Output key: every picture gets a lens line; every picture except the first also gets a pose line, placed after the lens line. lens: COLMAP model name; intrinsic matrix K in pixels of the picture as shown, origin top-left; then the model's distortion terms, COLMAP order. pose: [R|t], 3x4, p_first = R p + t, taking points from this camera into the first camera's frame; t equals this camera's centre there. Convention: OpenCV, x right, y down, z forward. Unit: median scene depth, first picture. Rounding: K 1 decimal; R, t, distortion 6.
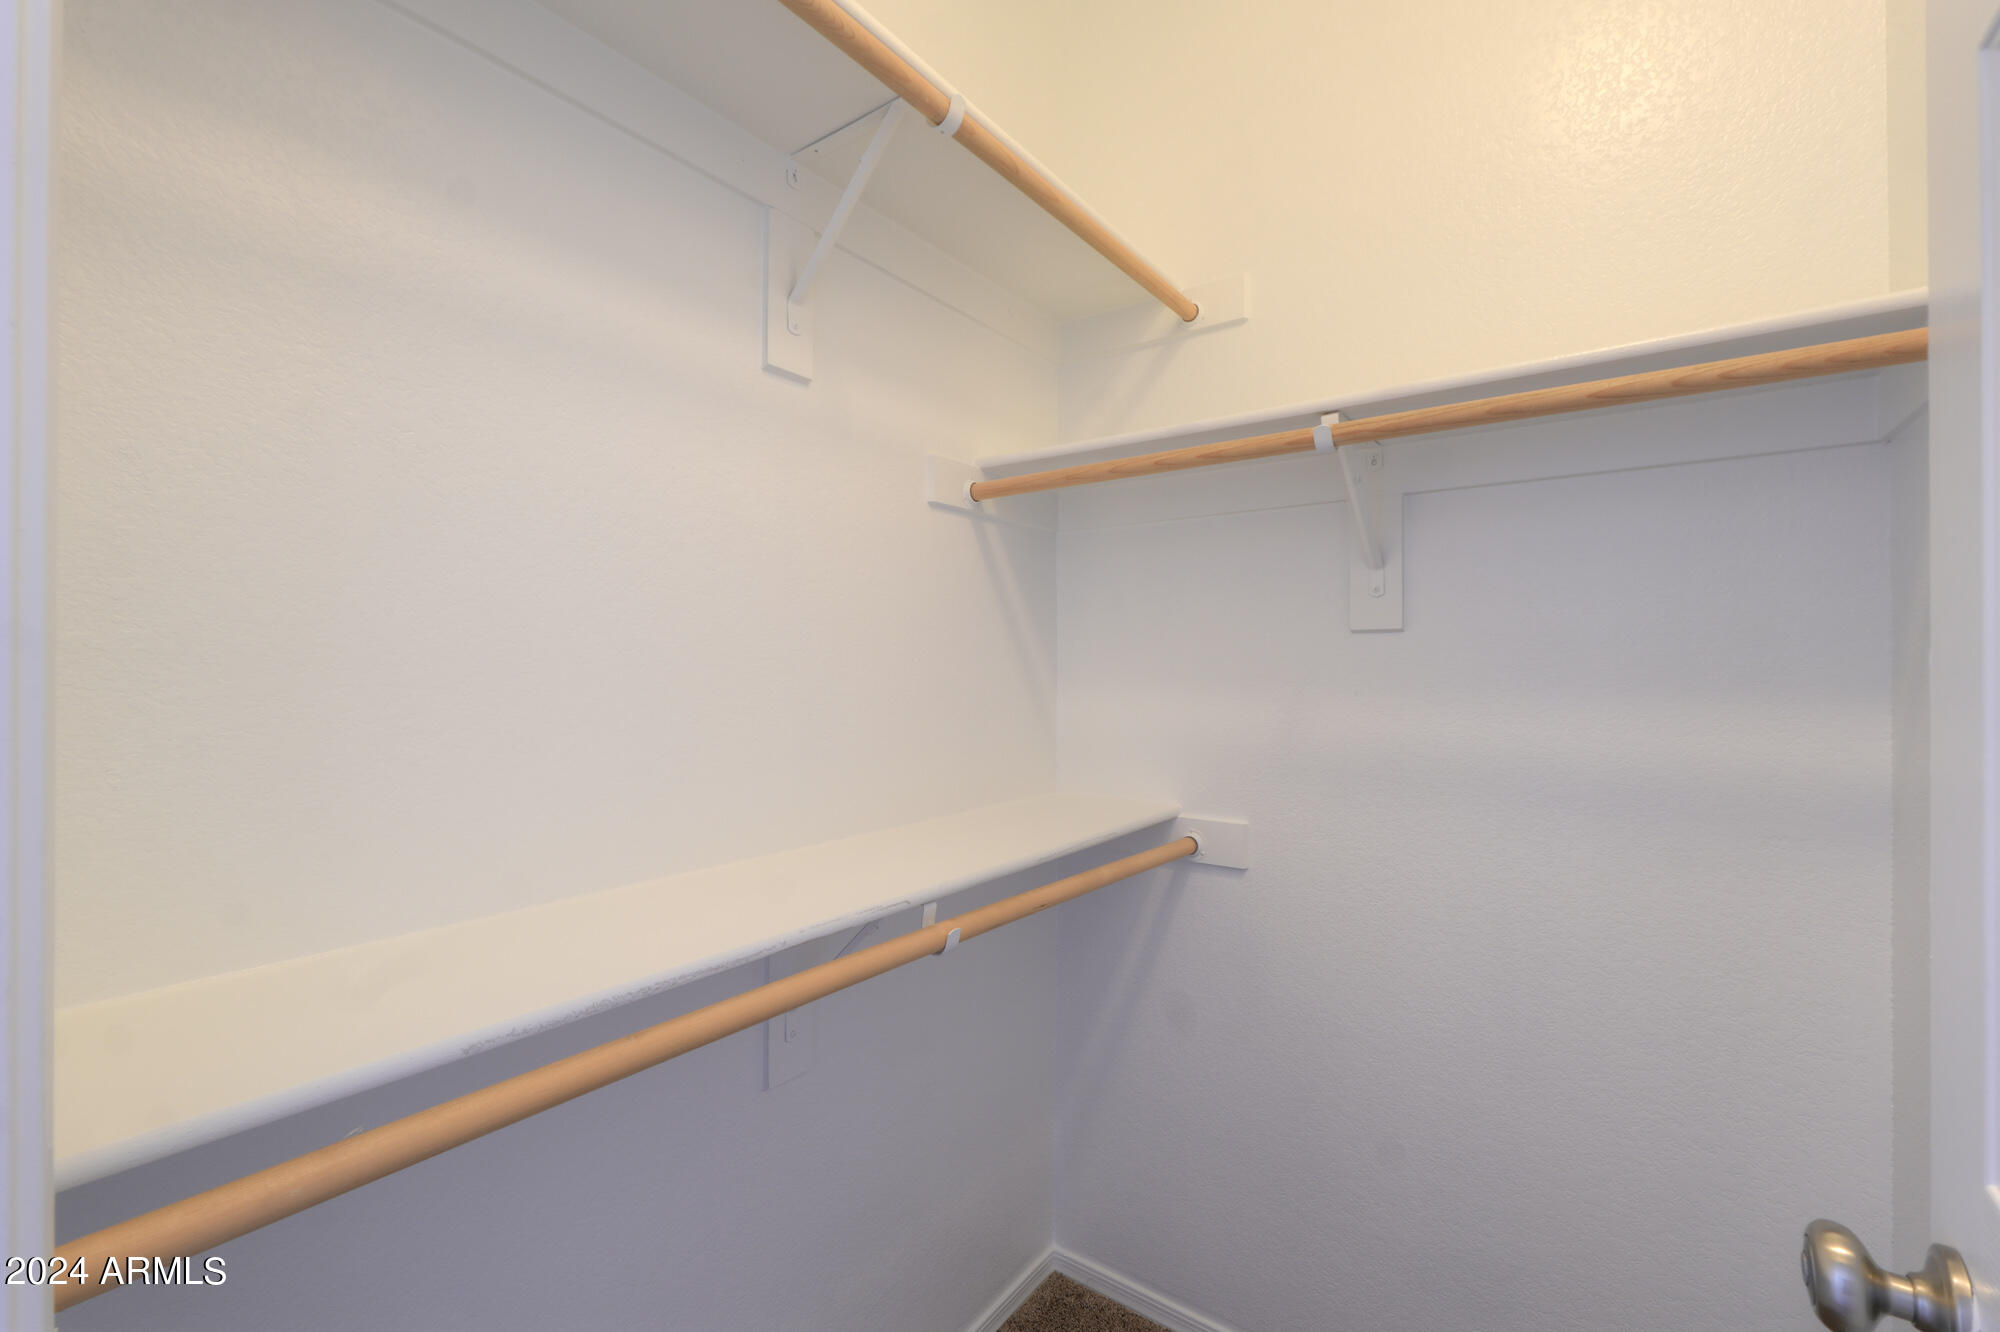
lens RADIAL K [[838.7, 0, 1001.5], [0, 838.7, 659.3], [0, 0, 1]] dist [-0.002912, -0.000001]
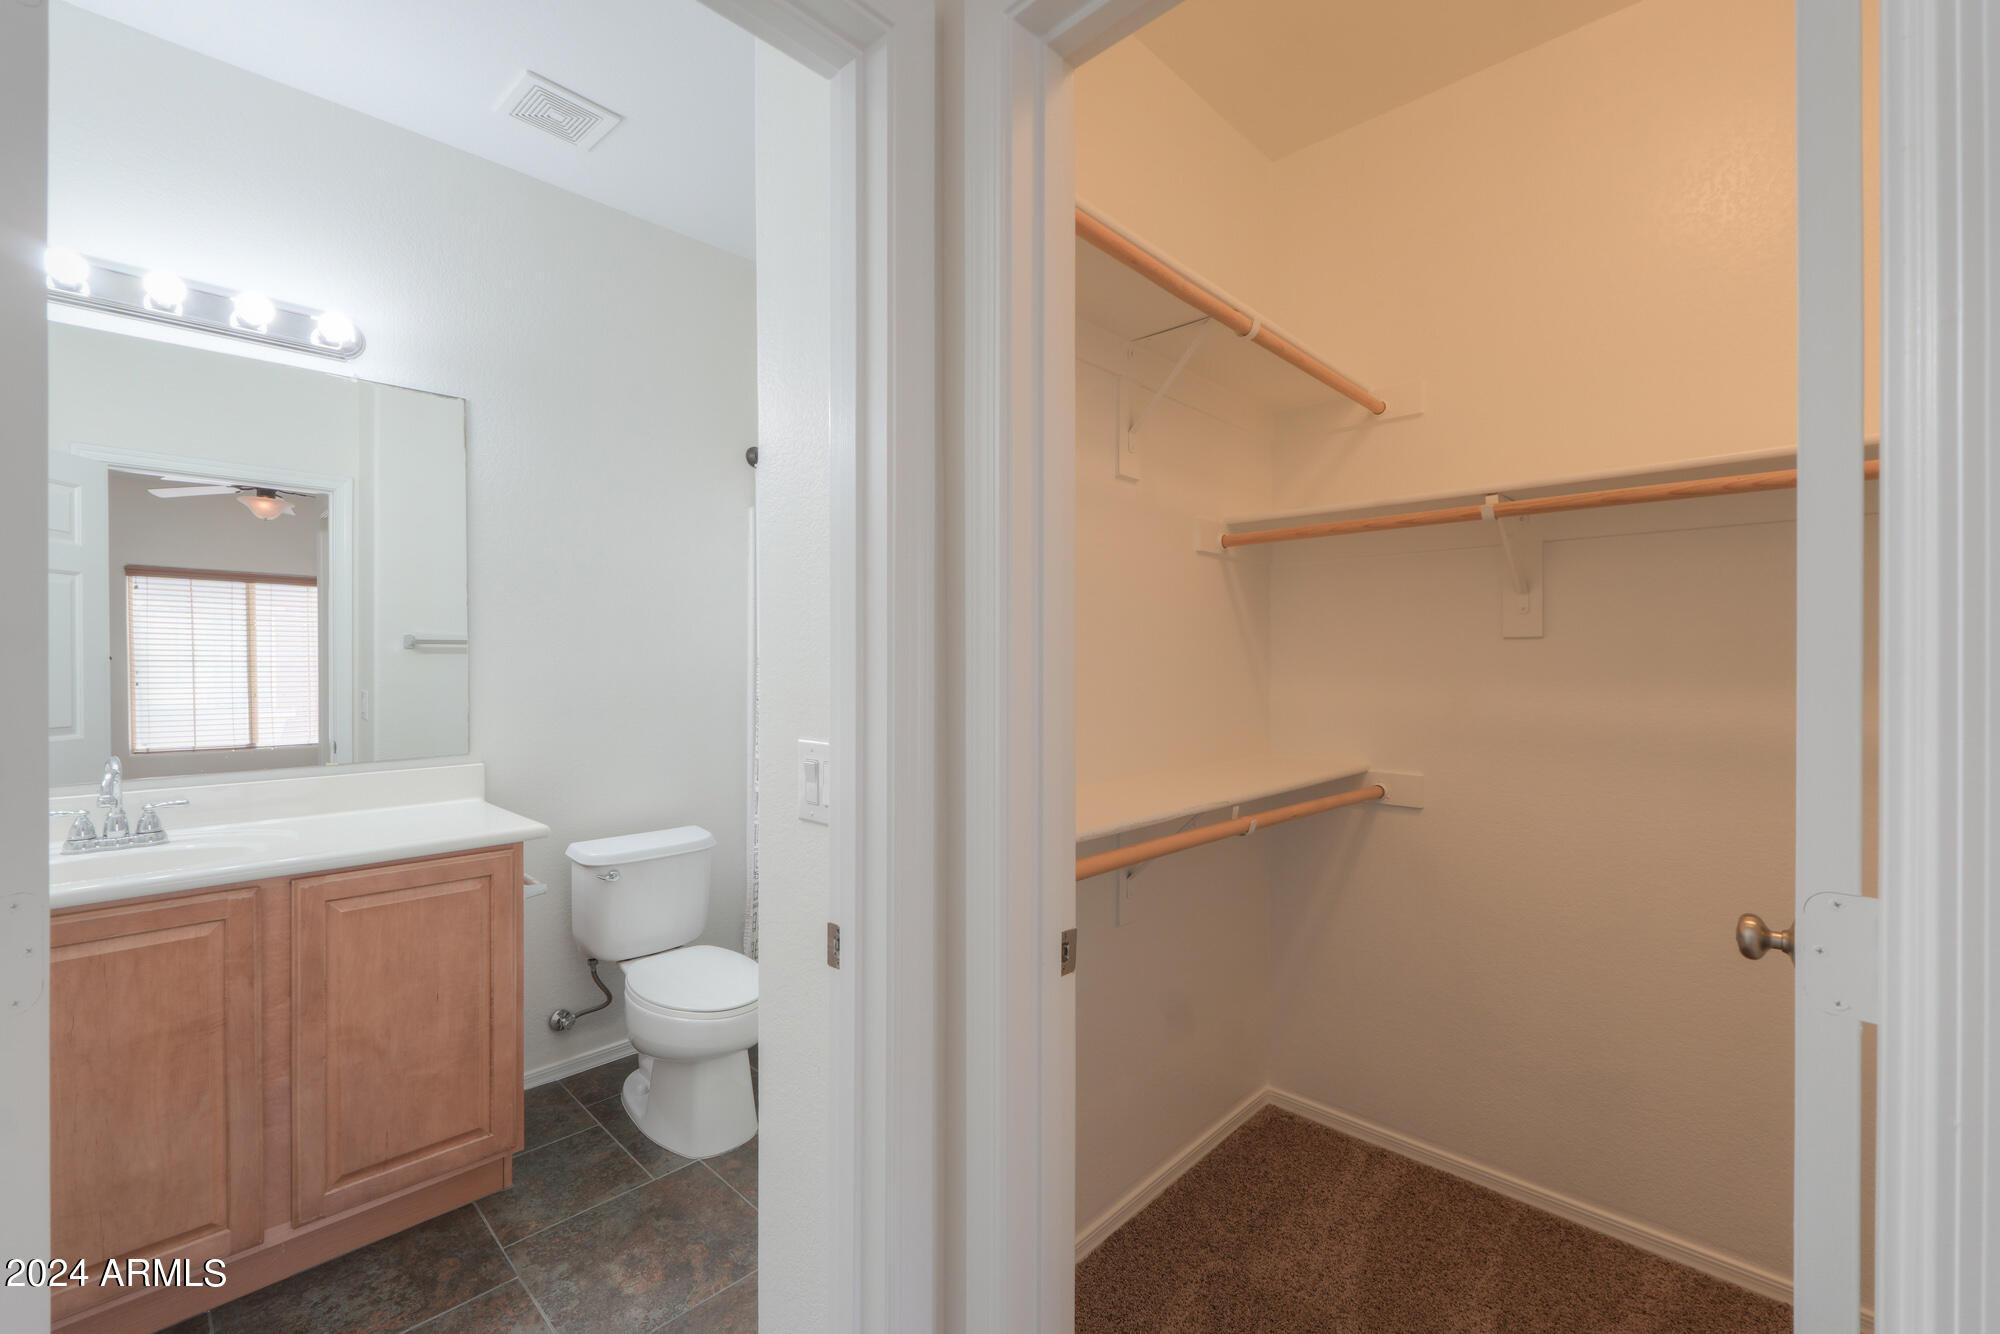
lens RADIAL K [[838.7, 0, 1002.4], [0, 838.7, 662.3], [0, 0, 1]] dist [-0.002912, -0.000001]
pose [[0.992077, 0.000267, -0.125633, -0.248631], [0.000702, 0.999970, 0.007663, -0.004132], [0.125632, -0.007691, 0.992047, -0.517996]]
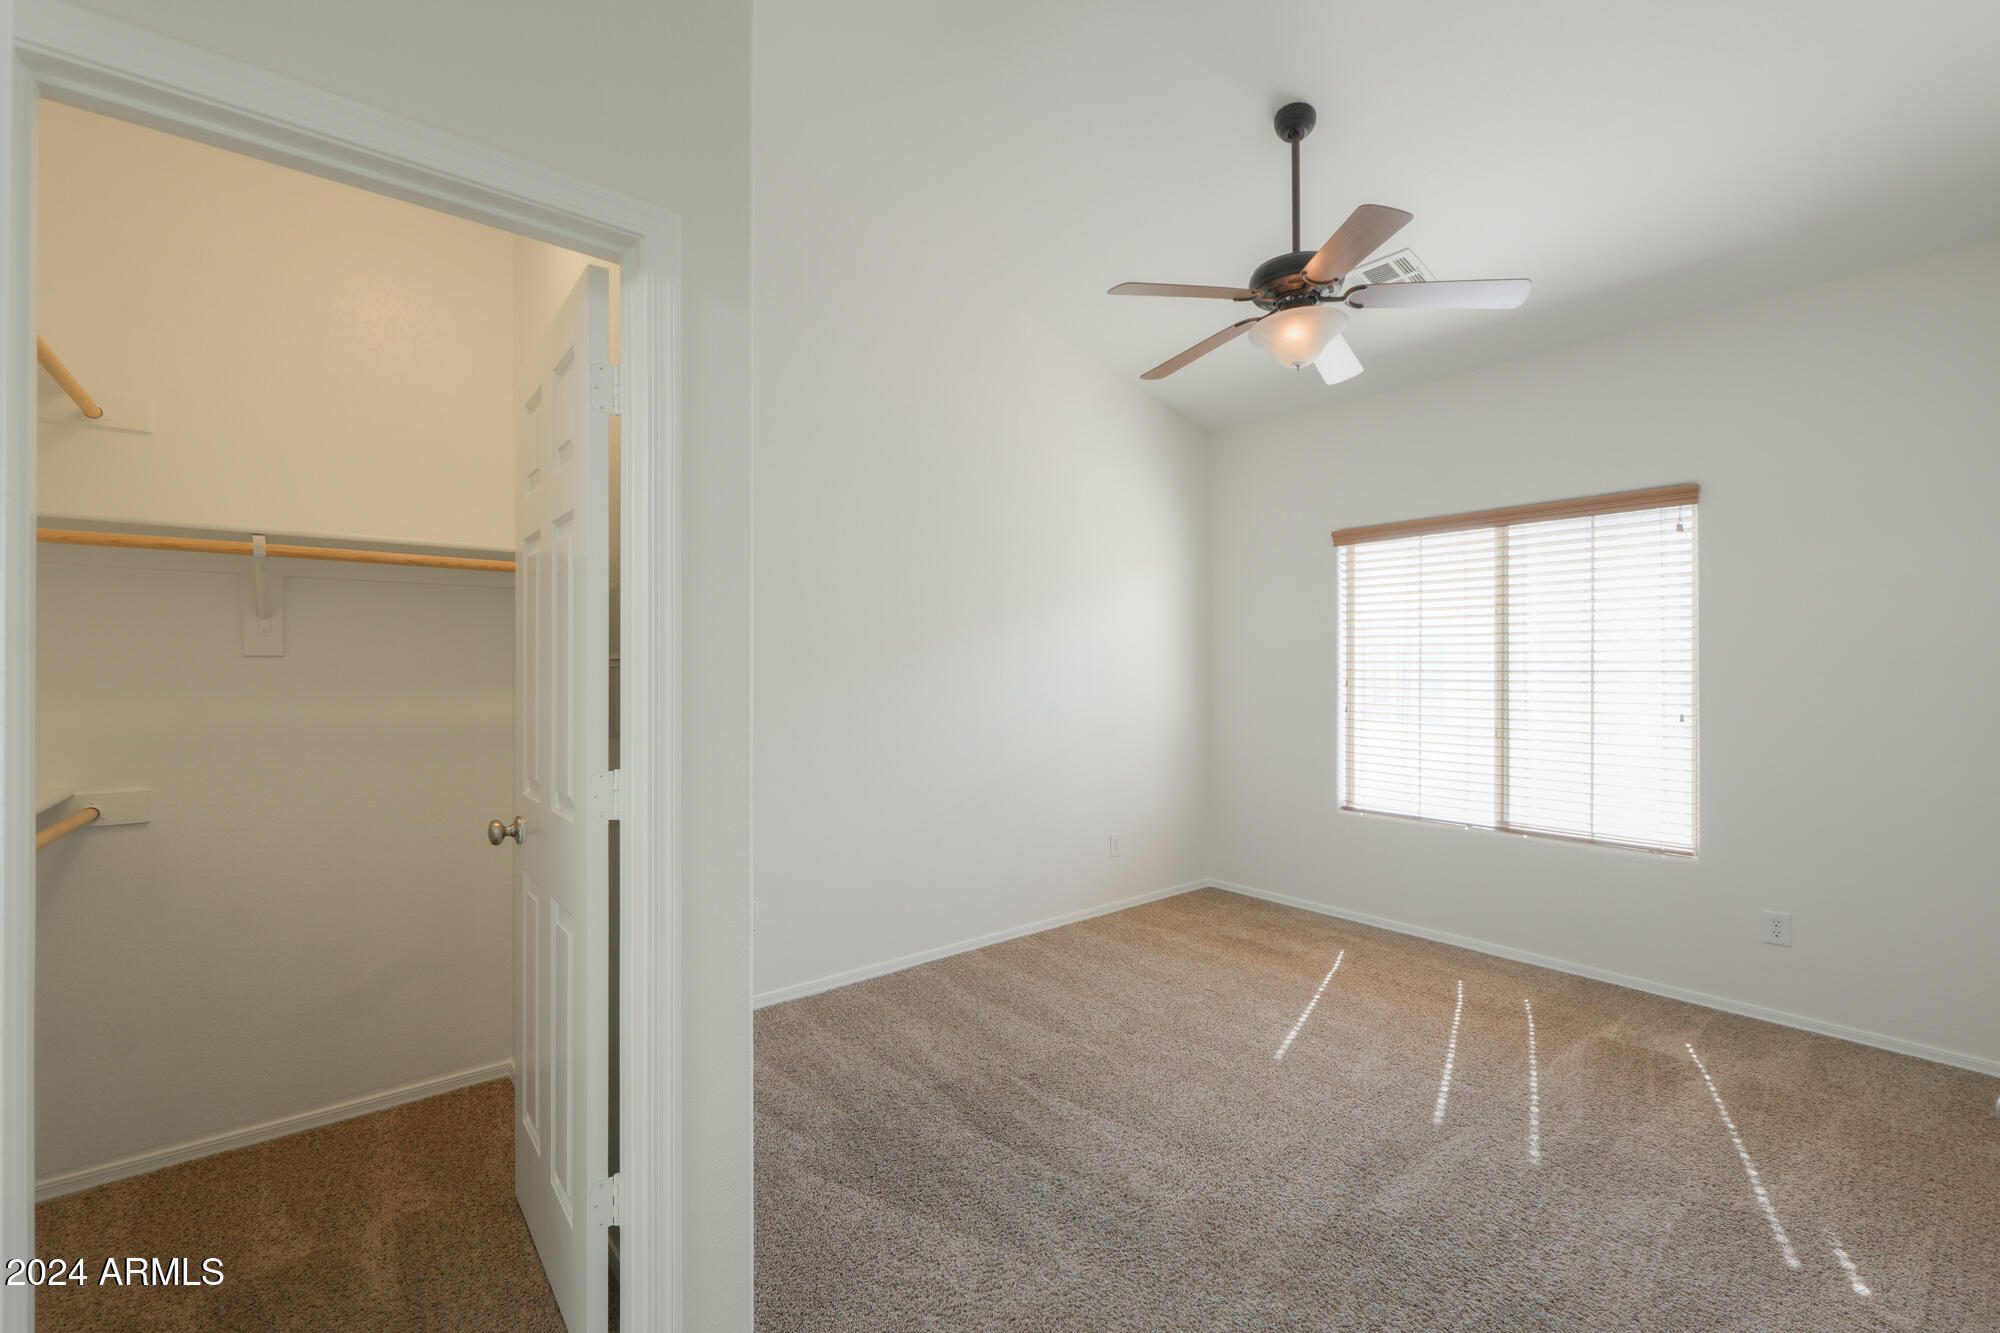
lens RADIAL K [[838.7, 0, 995.9], [0, 838.7, 666.6], [0, 0, 1]] dist [-0.002912, -0.000001]
pose [[0.237590, 0.001371, 0.971365, -0.813642], [-0.006349, 0.999980, 0.000142, -0.023259], [-0.971345, -0.006201, 0.237594, -0.794736]]
